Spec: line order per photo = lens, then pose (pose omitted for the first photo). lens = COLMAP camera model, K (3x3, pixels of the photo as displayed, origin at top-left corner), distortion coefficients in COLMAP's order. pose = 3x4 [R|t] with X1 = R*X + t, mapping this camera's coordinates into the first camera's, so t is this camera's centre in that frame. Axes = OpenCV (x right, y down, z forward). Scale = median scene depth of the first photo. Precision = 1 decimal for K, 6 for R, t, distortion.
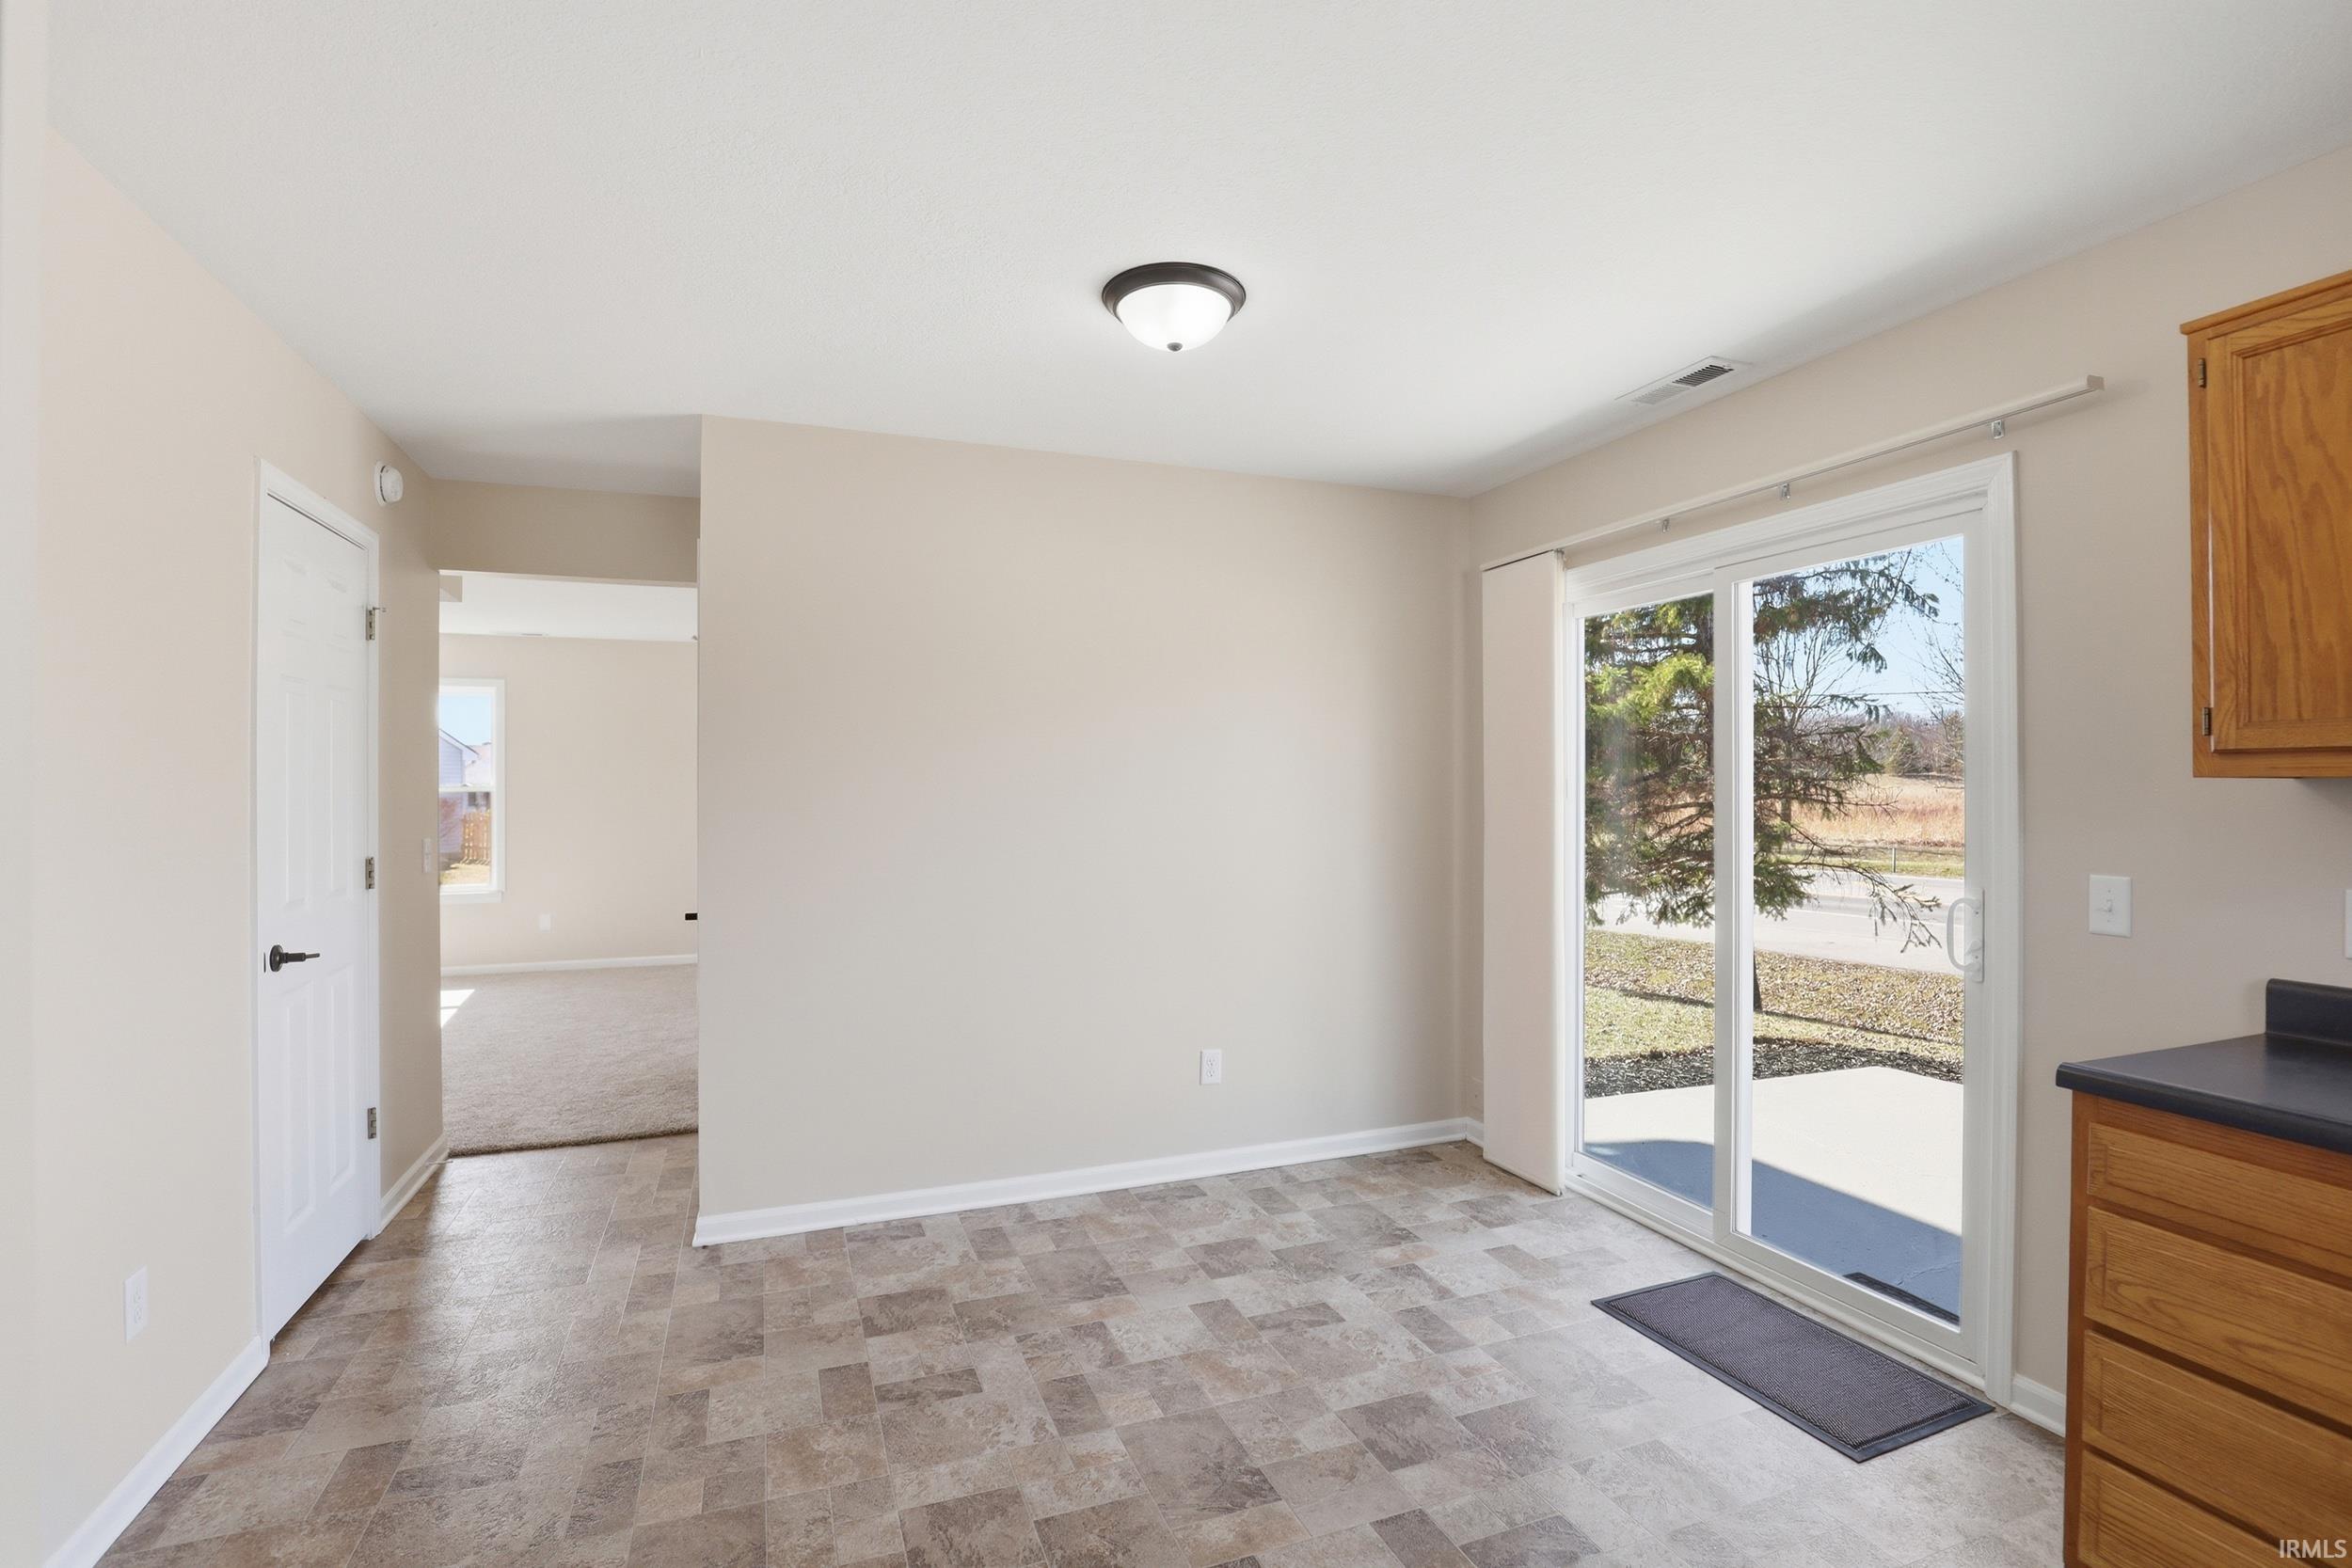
lens RADIAL K [[1096.0, 0, 1185.6], [0, 1096.0, 776.6], [0, 0, 1]] dist [-0.038967, 0.007790]
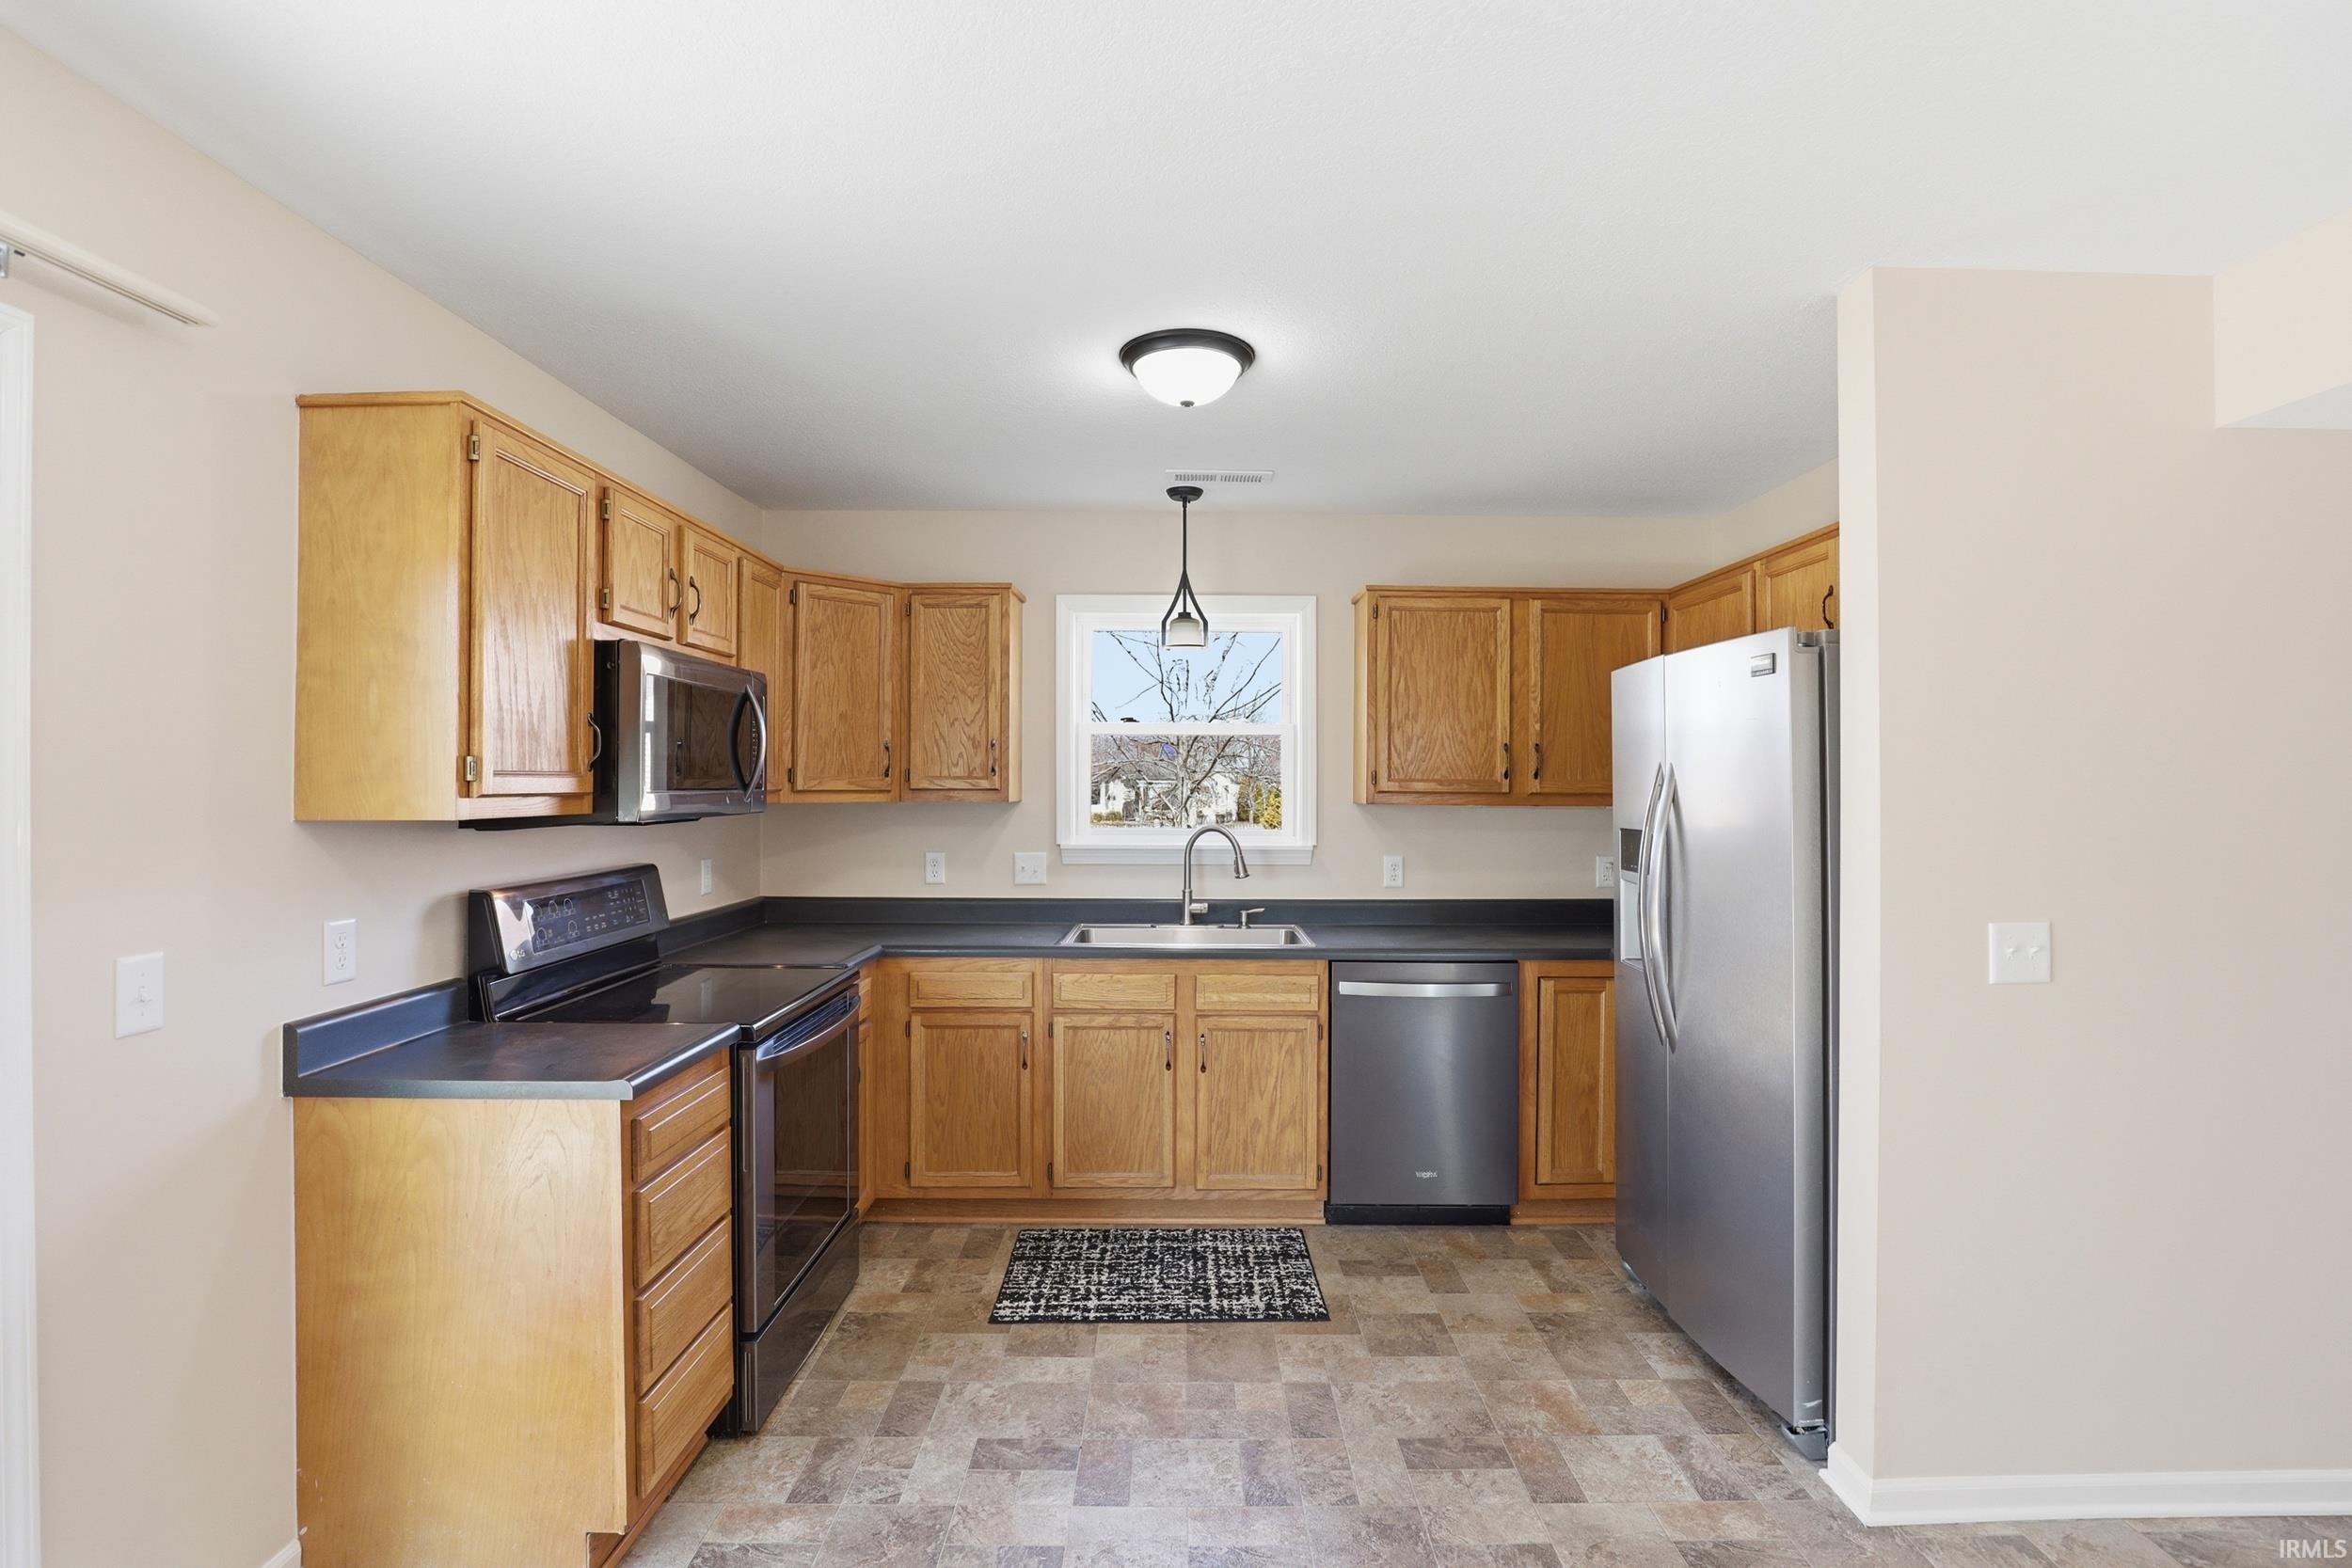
lens RADIAL K [[1096.0, 0, 1185.6], [0, 1096.0, 776.6], [0, 0, 1]] dist [-0.038967, 0.007790]
pose [[-0.932368, 0.002798, 0.361499, -0.036008], [-0.000953, 0.999948, -0.010197, -0.009817], [-0.361508, -0.009852, -0.932317, 0.527409]]
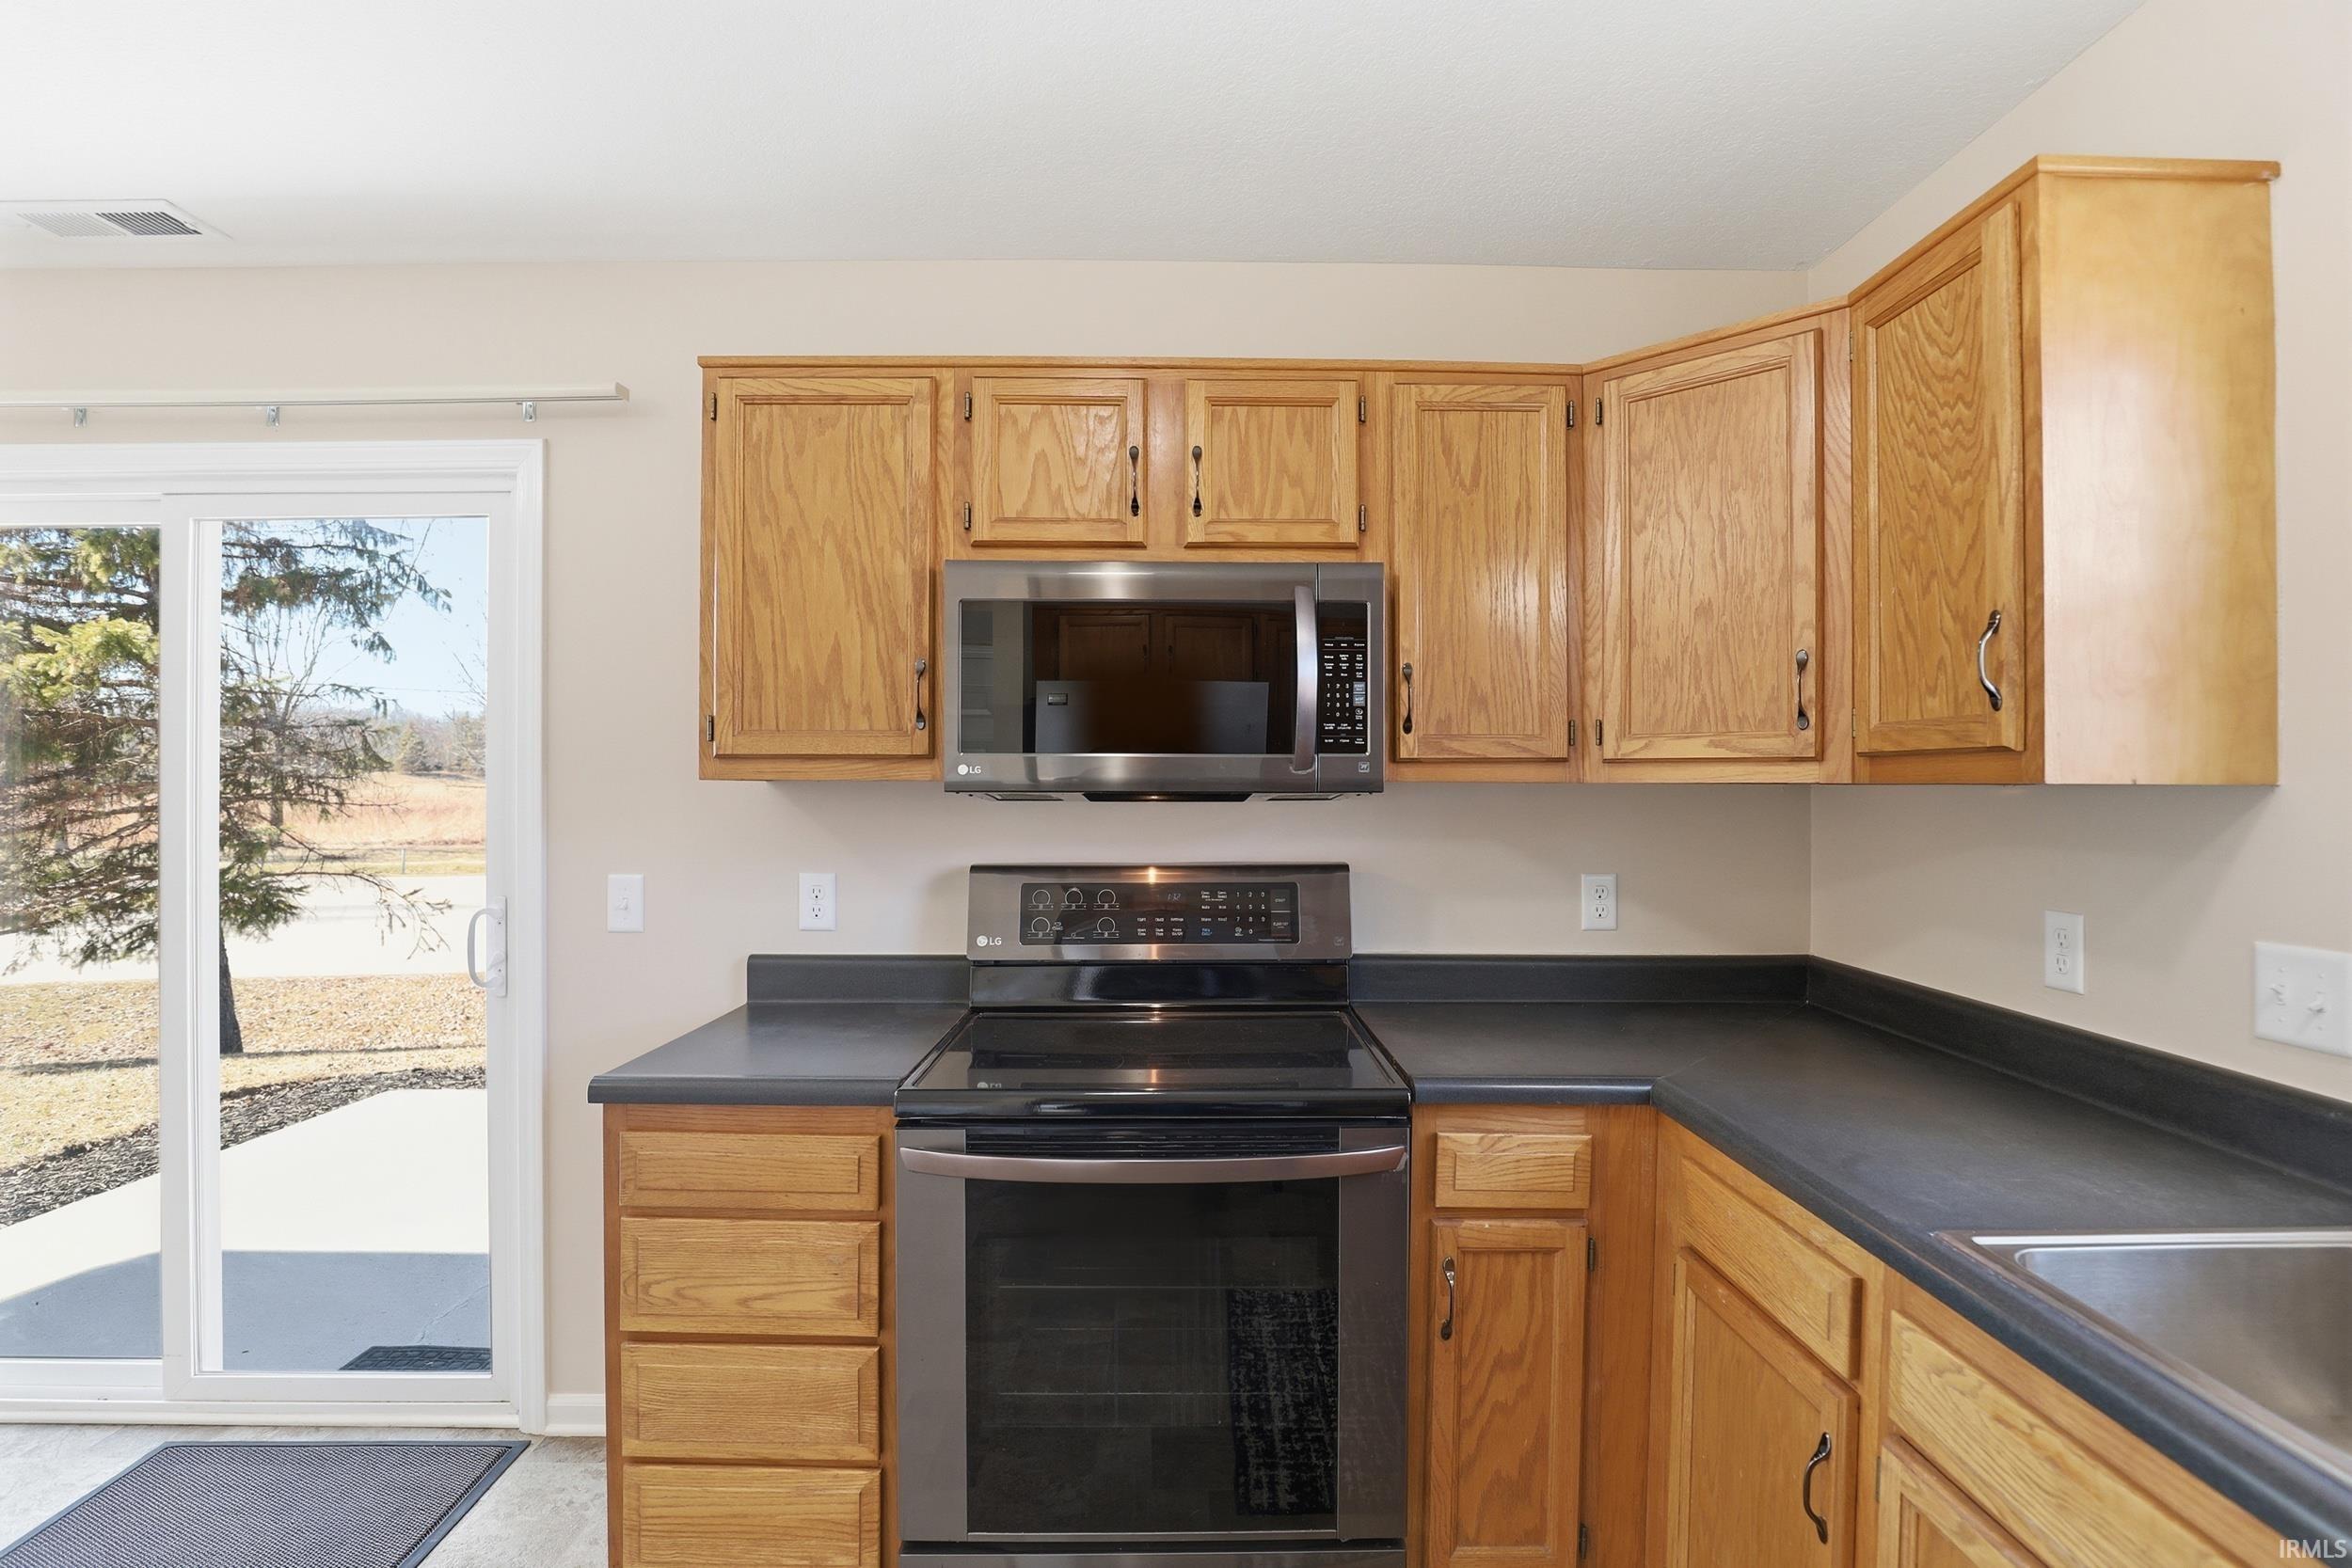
lens RADIAL K [[1084.0, 0, 1191.6], [0, 1084.0, 784.5], [0, 0, 1]] dist [-0.033953, 0.006579]
pose [[0.345446, -0.000820, 0.938438, 0.029851], [-0.007804, 0.999963, 0.003746, -0.000855], [-0.938406, -0.008617, 0.345427, 0.047972]]
